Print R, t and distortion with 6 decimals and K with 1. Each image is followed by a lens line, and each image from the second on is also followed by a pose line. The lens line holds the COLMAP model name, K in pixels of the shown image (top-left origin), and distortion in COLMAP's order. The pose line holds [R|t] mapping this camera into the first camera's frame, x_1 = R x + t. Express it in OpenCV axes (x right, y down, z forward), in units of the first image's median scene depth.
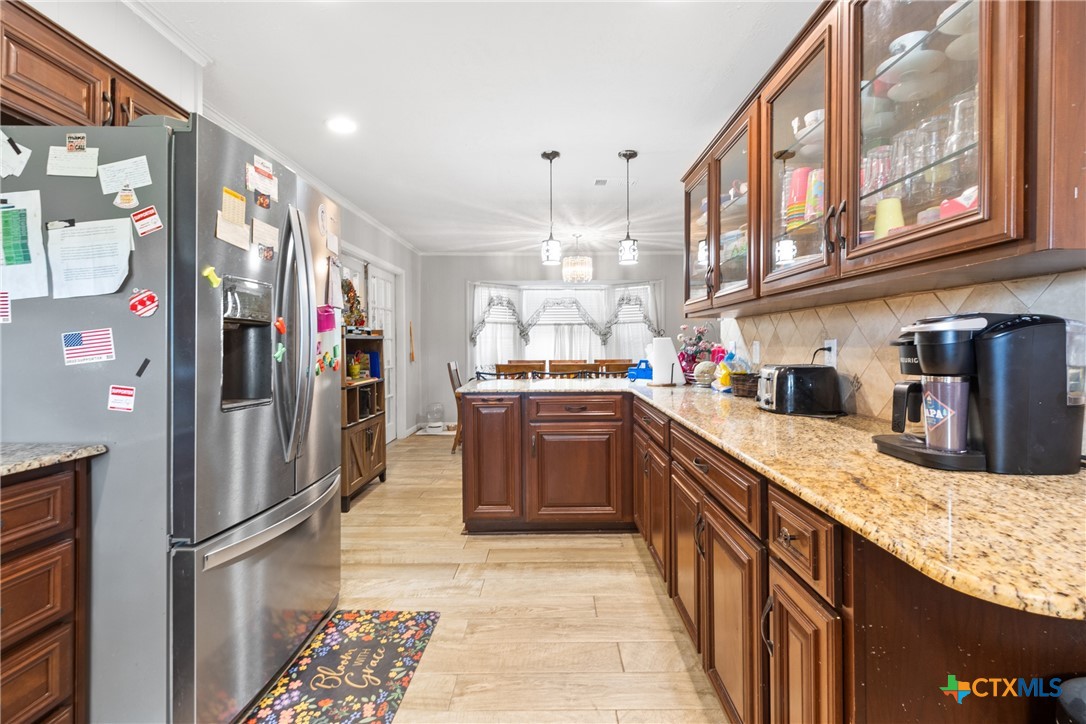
lens RADIAL K [[499.7, 0, 548.9], [0, 499.7, 349.1], [0, 0, 1]] dist [0.006042, -0.001457]
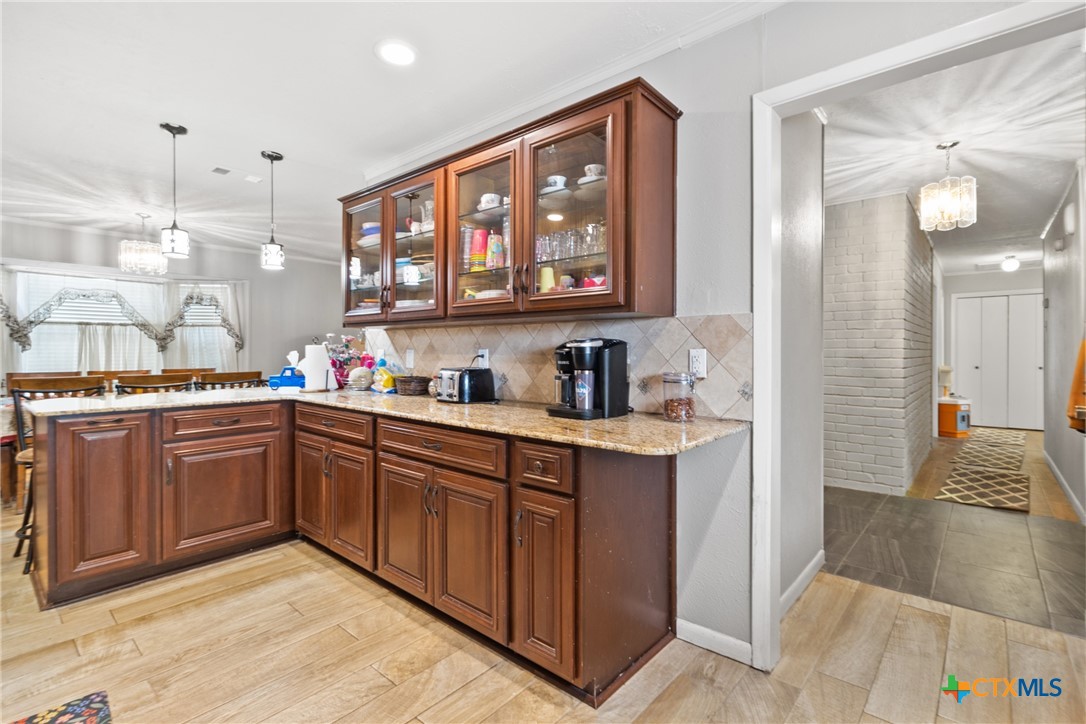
lens RADIAL K [[499.7, 0, 551.1], [0, 499.7, 351.6], [0, 0, 1]] dist [0.006042, -0.001457]
pose [[0.650199, 0.005036, 0.759748, -0.257355], [0.001641, 0.999966, -0.008033, -0.000933], [-0.759762, 0.006469, 0.650169, -0.045266]]
